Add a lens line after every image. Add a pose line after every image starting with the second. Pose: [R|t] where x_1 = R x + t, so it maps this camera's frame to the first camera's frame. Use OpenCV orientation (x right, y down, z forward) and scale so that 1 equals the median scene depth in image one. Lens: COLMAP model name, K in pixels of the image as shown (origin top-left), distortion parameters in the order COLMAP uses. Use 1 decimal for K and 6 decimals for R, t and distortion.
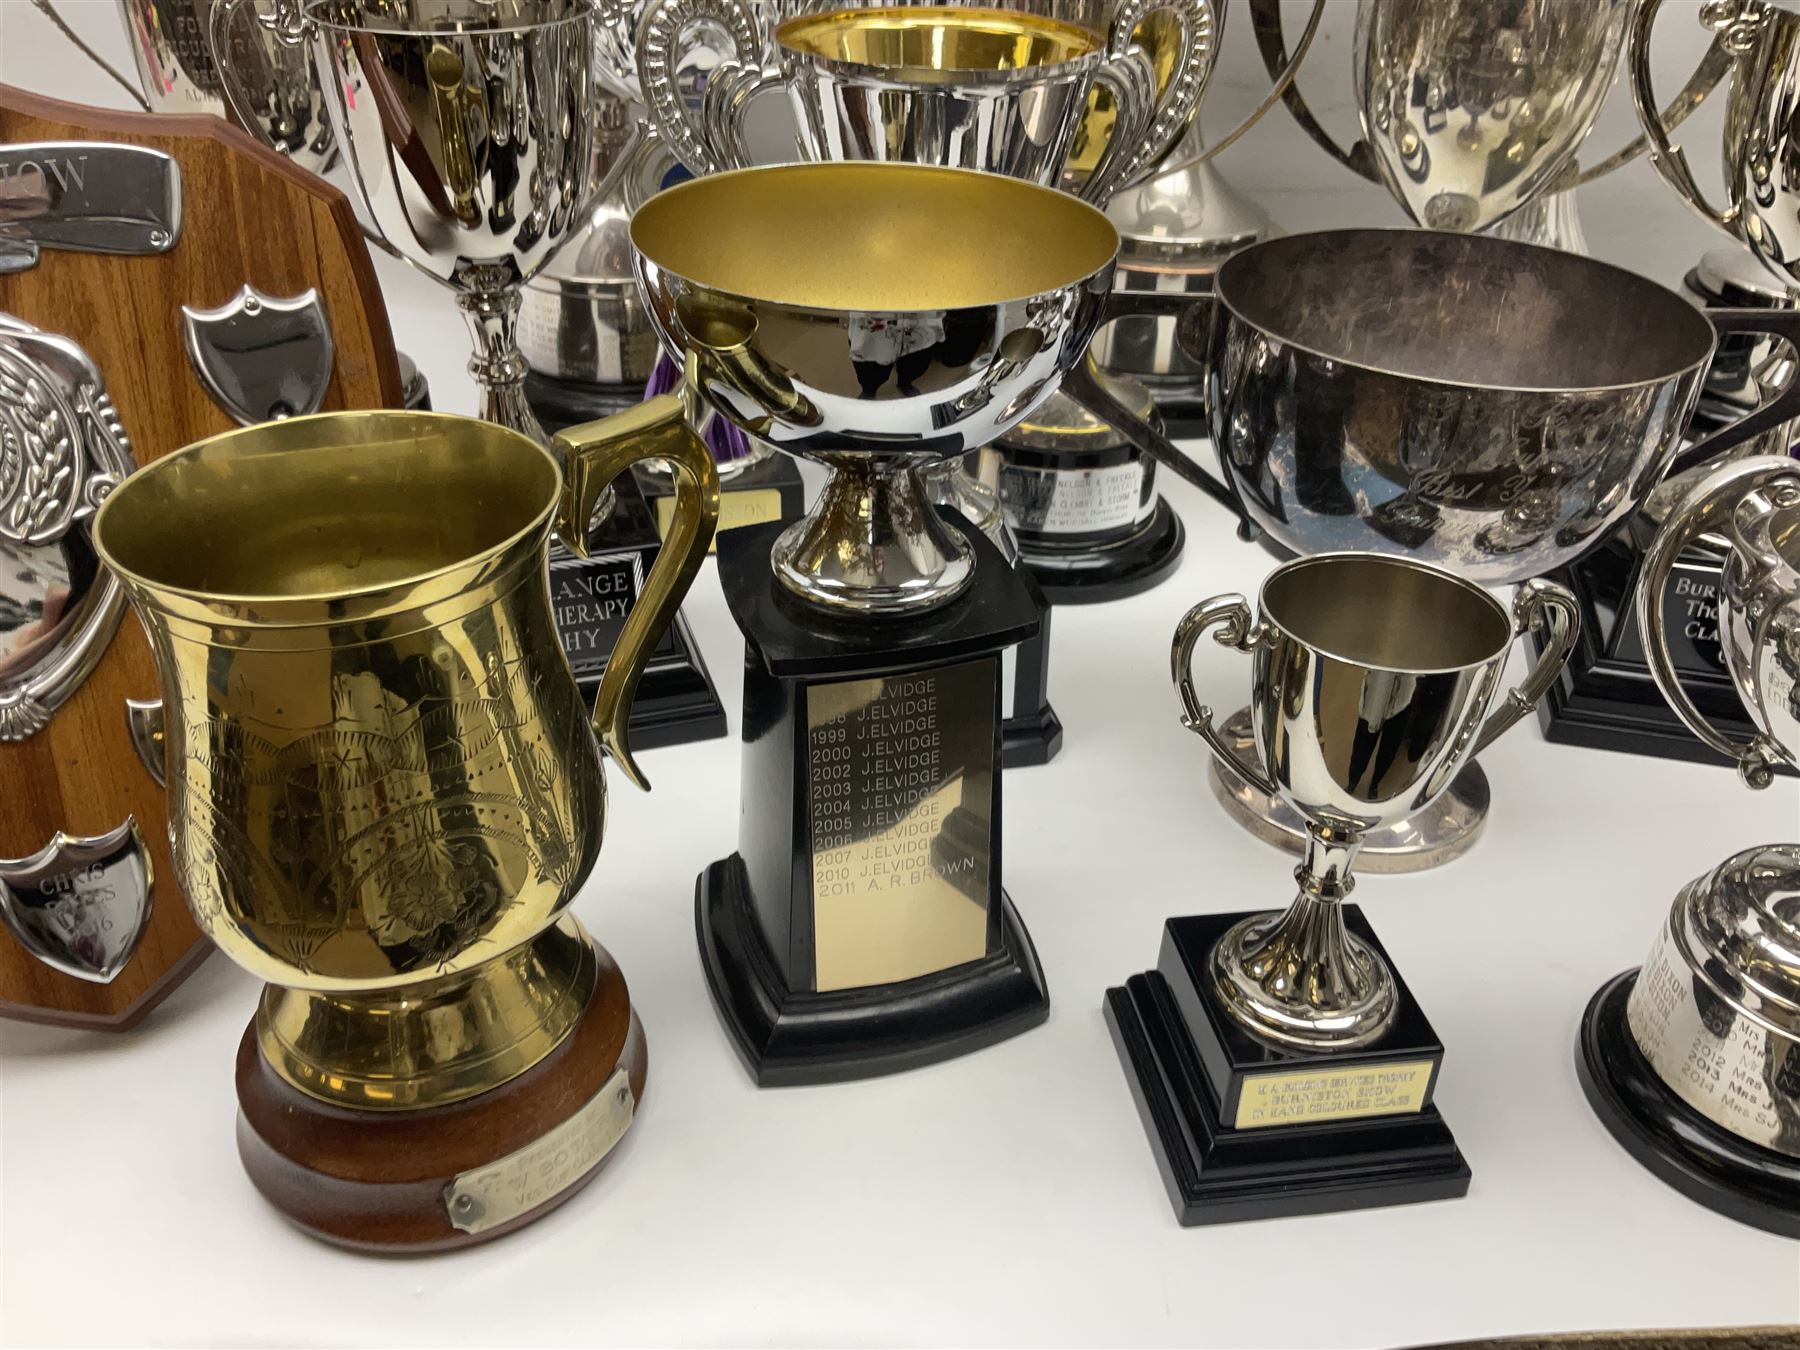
lens RADIAL K [[1386.9, 0, 891.4], [0, 1386.9, 676.2], [0, 0, 1]] dist [-0.025850, -0.018762]
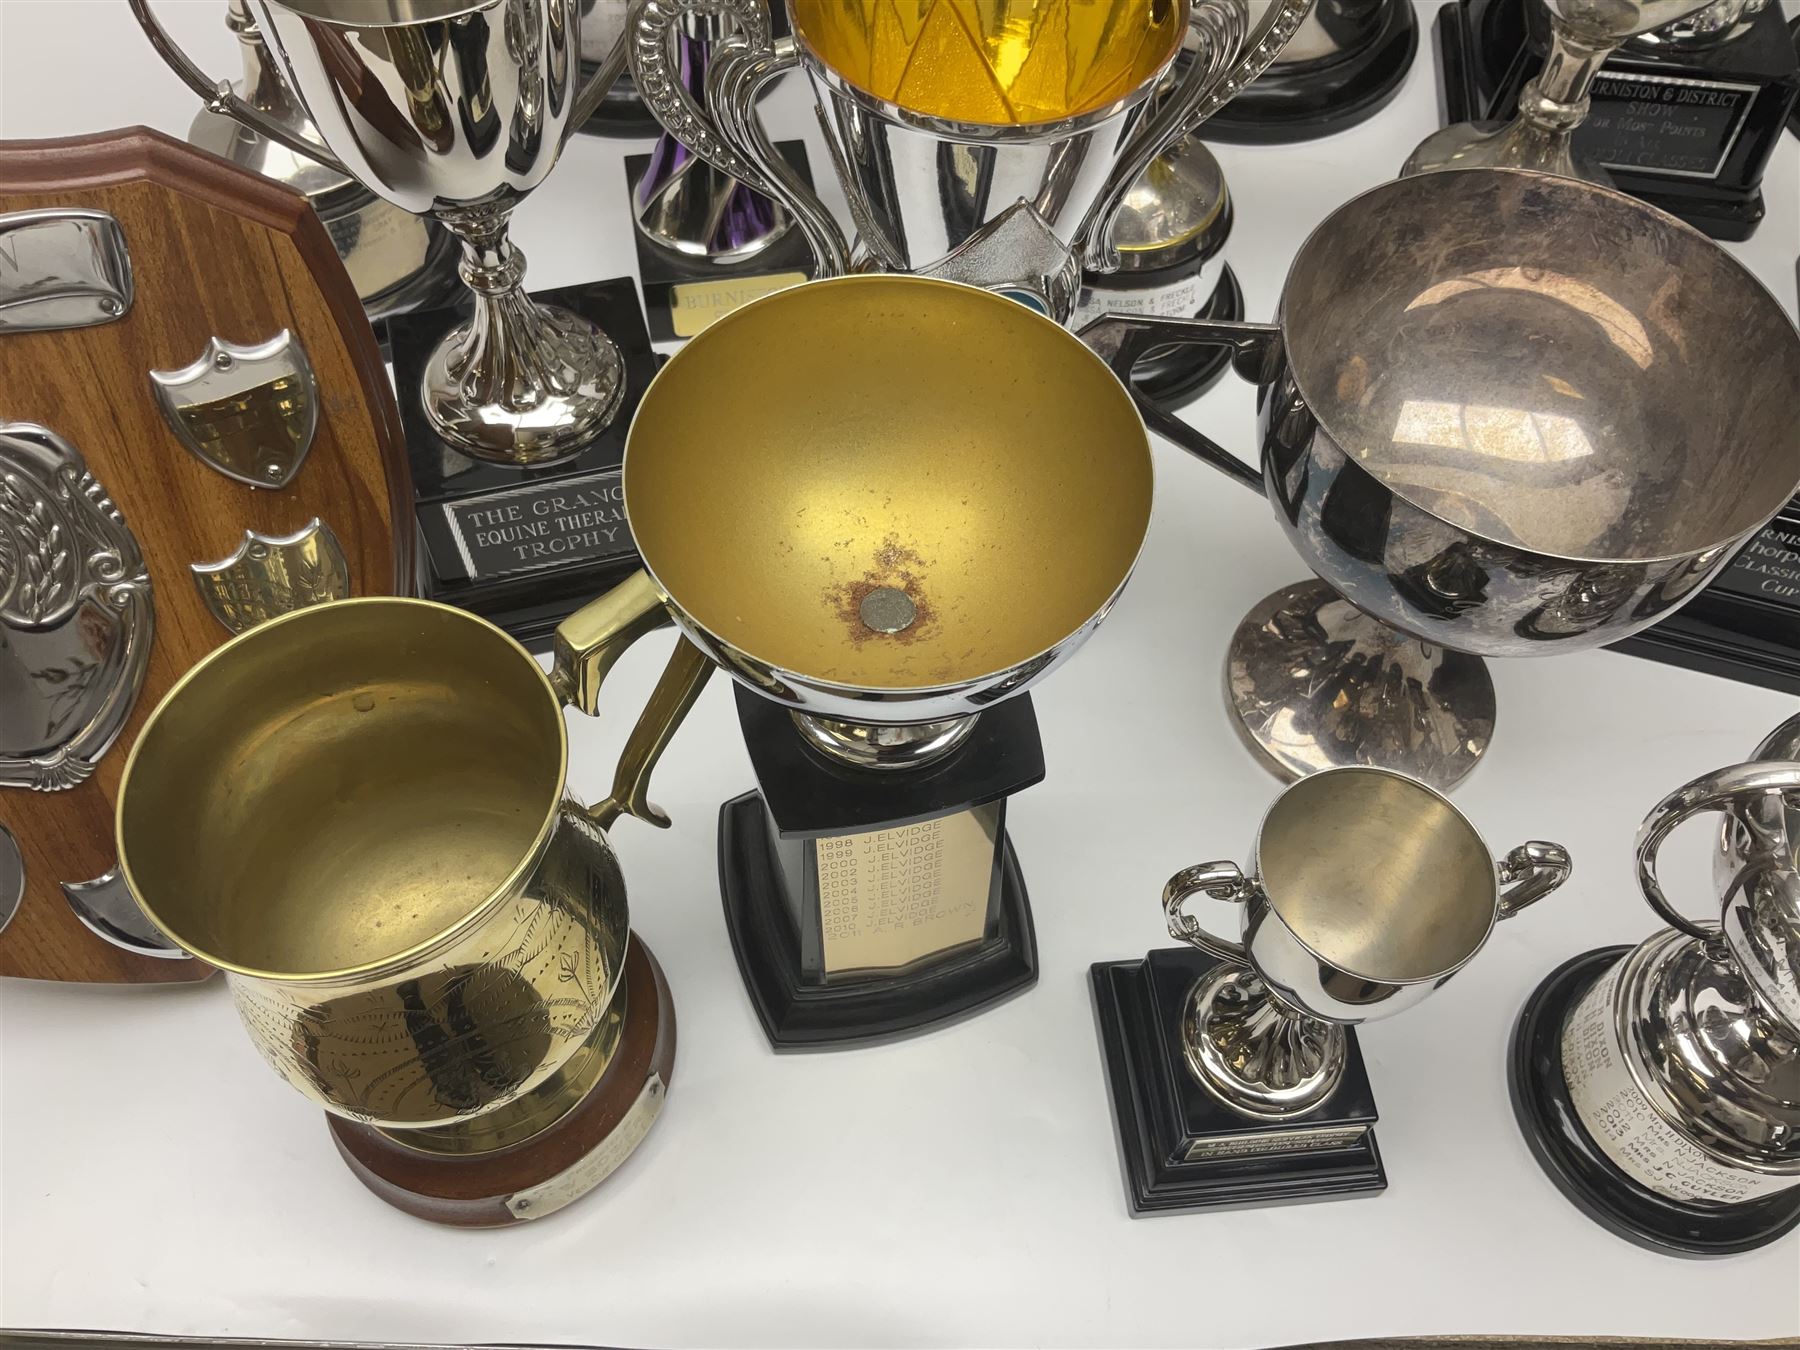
lens RADIAL K [[1386.9, 0, 891.9], [0, 1386.9, 677.6], [0, 0, 1]] dist [-0.025850, -0.018762]
pose [[0.998934, 0.041229, -0.020765, 0.011503], [-0.029802, 0.919486, 0.391991, -0.442194], [0.035255, -0.390954, 0.919735, 0.081673]]
